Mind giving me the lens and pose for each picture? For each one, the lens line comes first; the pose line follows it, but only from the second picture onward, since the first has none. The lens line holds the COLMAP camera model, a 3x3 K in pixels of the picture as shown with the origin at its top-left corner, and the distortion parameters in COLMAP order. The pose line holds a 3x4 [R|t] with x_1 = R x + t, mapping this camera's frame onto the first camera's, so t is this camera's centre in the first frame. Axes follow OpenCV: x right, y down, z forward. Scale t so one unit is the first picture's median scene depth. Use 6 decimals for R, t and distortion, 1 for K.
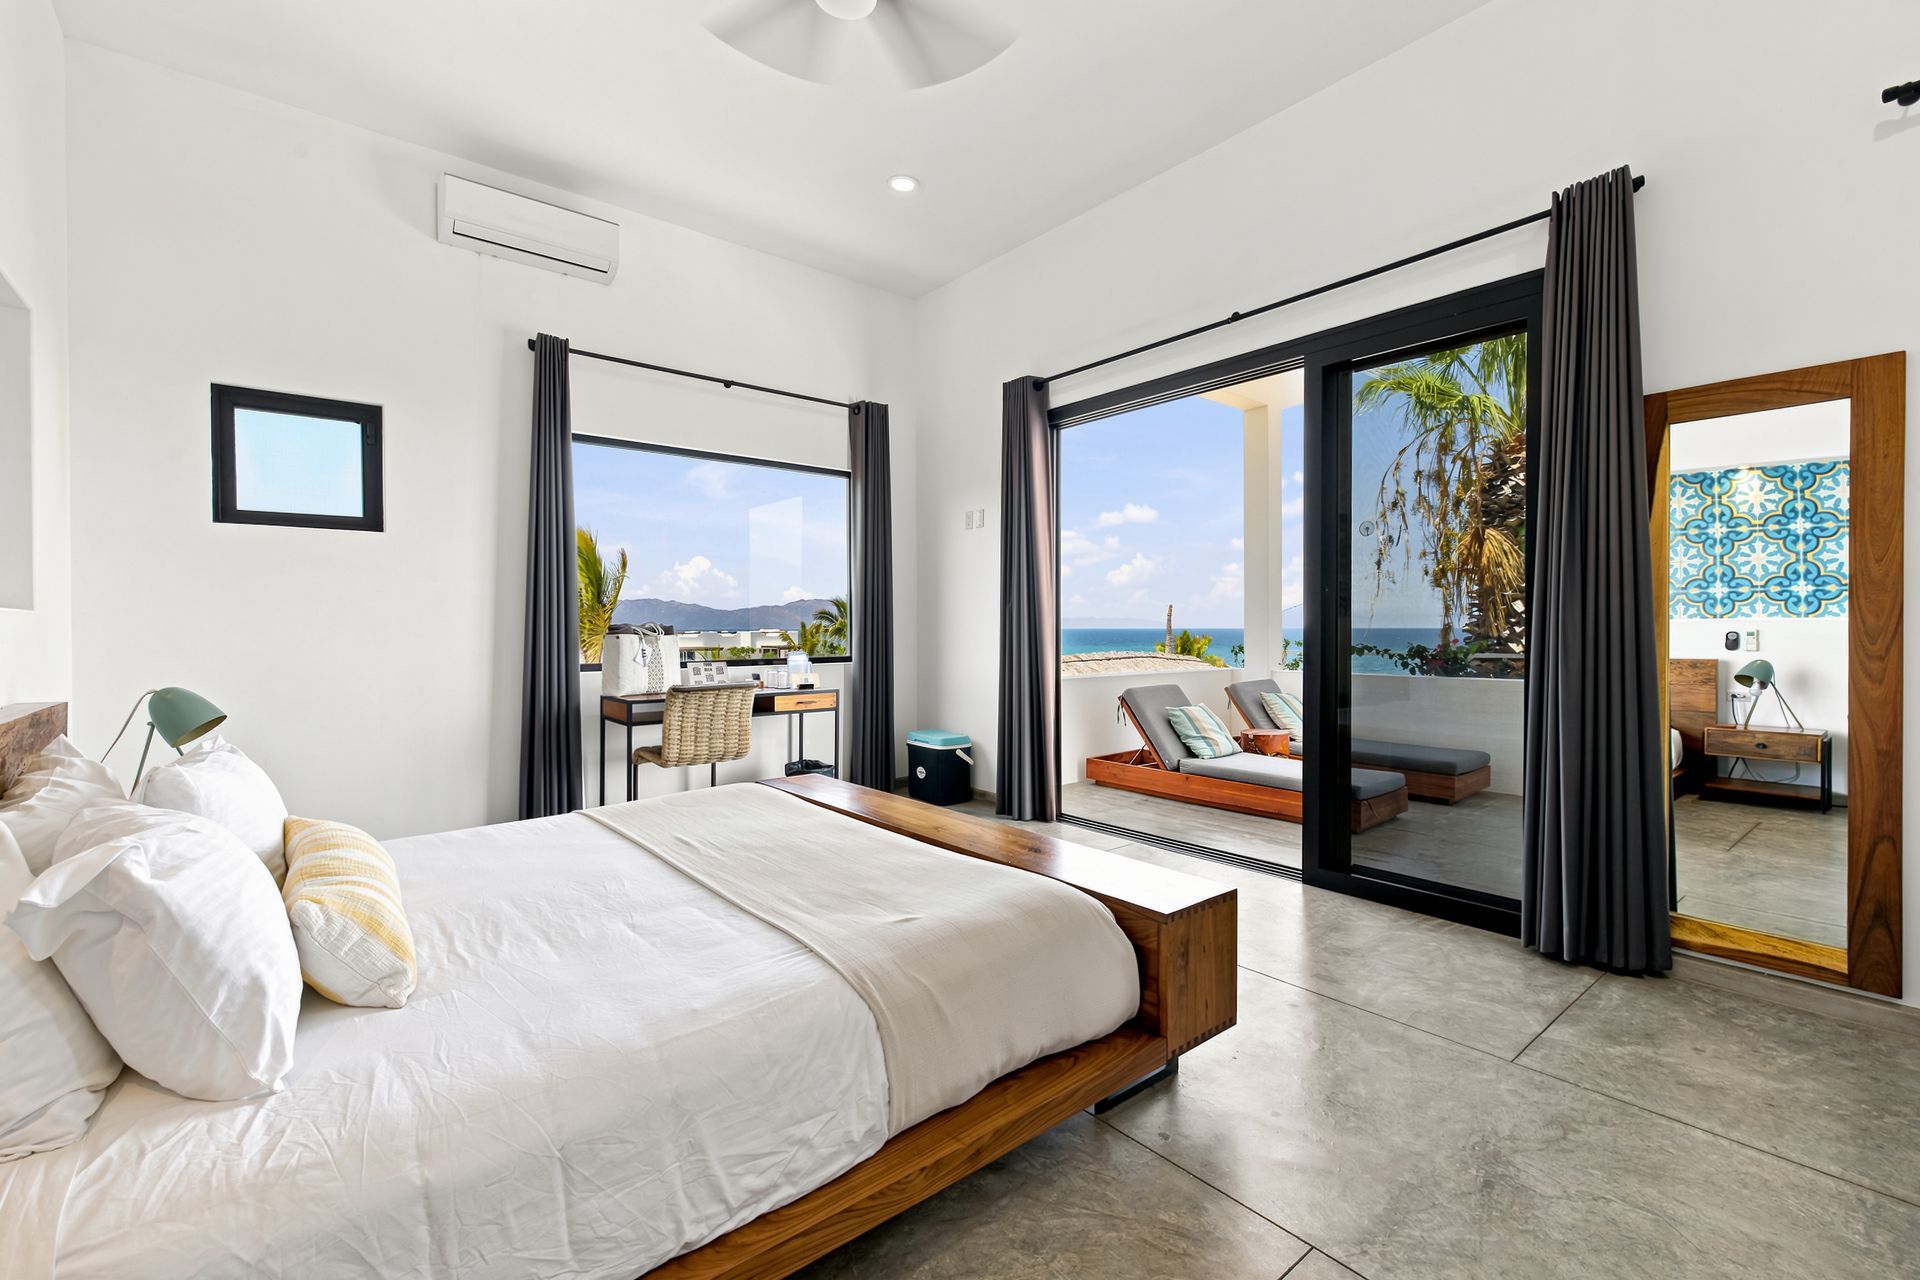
lens RADIAL K [[819.2, 0, 956.8], [0, 819.2, 632.9], [0, 0, 1]] dist [-0.000217, -0.000131]
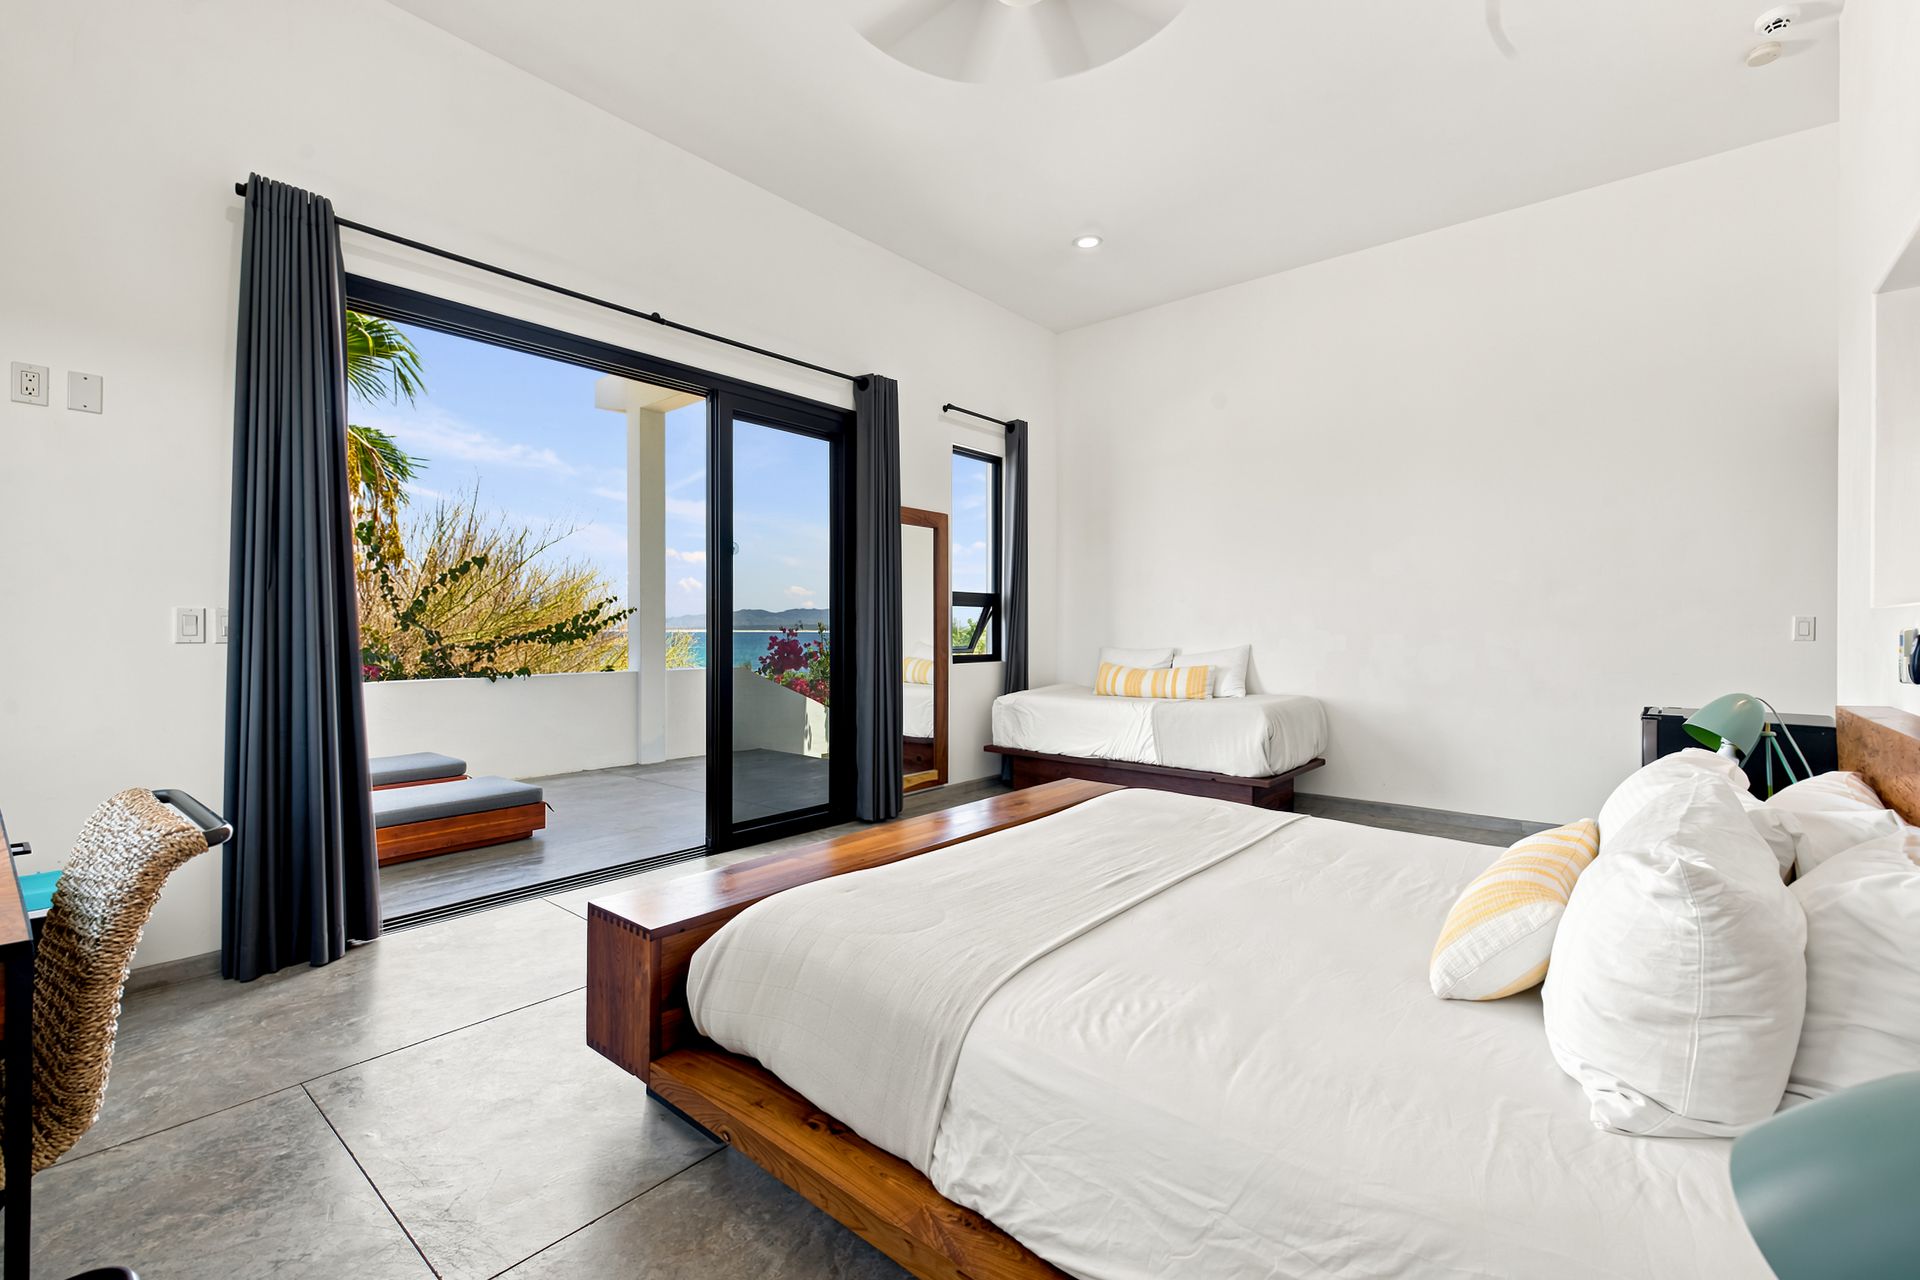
lens RADIAL K [[819.2, 0, 956.8], [0, 819.2, 632.9], [0, 0, 1]] dist [-0.000217, -0.000131]
pose [[-0.169359, 0.000758, 0.985554, -0.407442], [0.005127, 0.999987, 0.000112, -0.000398], [-0.985541, 0.005072, -0.169361, 0.468556]]
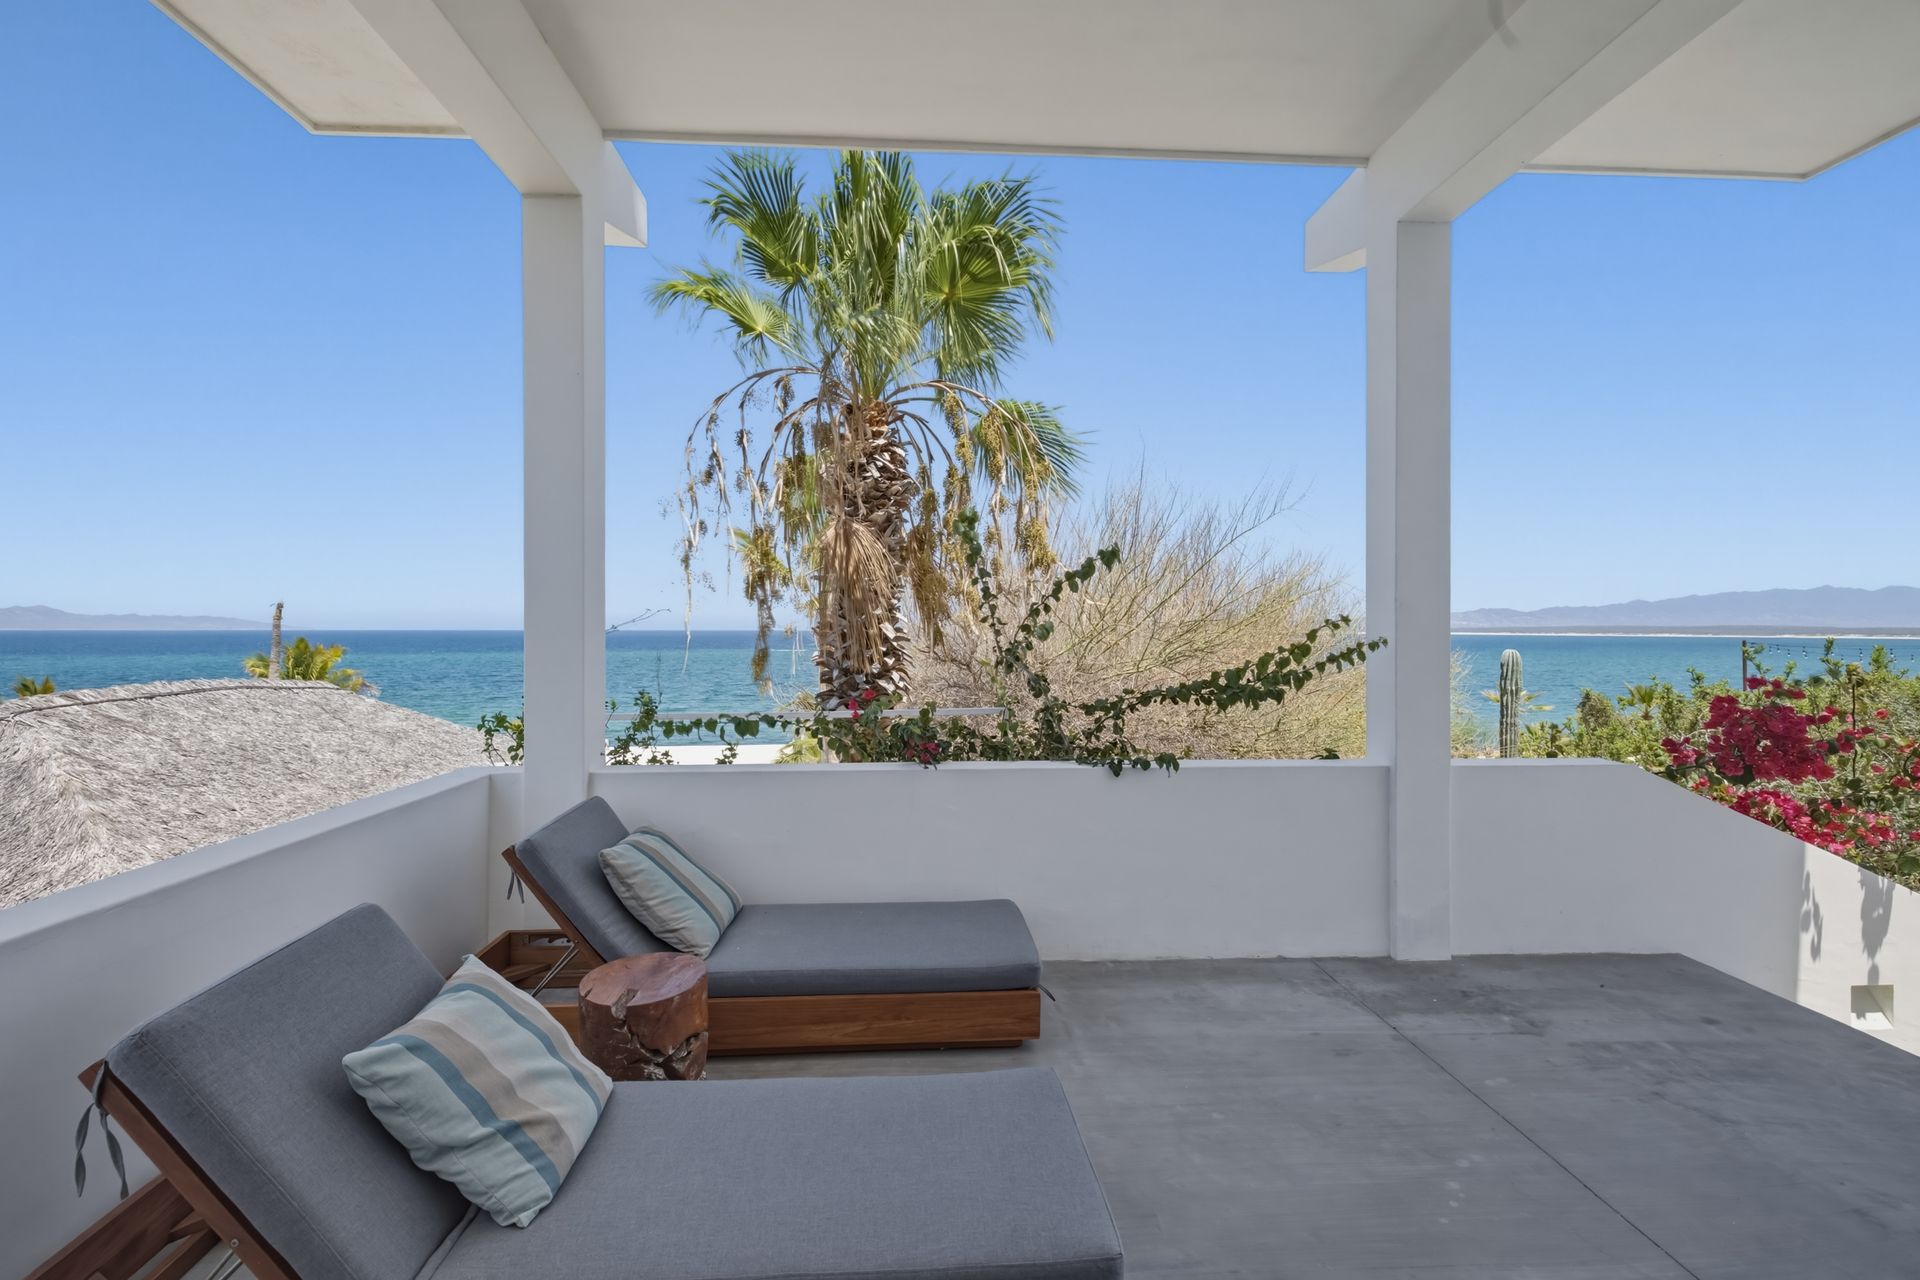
lens RADIAL K [[846.4, 0, 963.2], [0, 846.4, 632.0], [0, 0, 1]] dist [0.000205, 0.000033]
pose [[0.590292, 0.004428, 0.807177, 0.135797], [-0.001114, 0.999988, -0.004671, -0.034652], [-0.807189, 0.001857, 0.590290, 0.601614]]
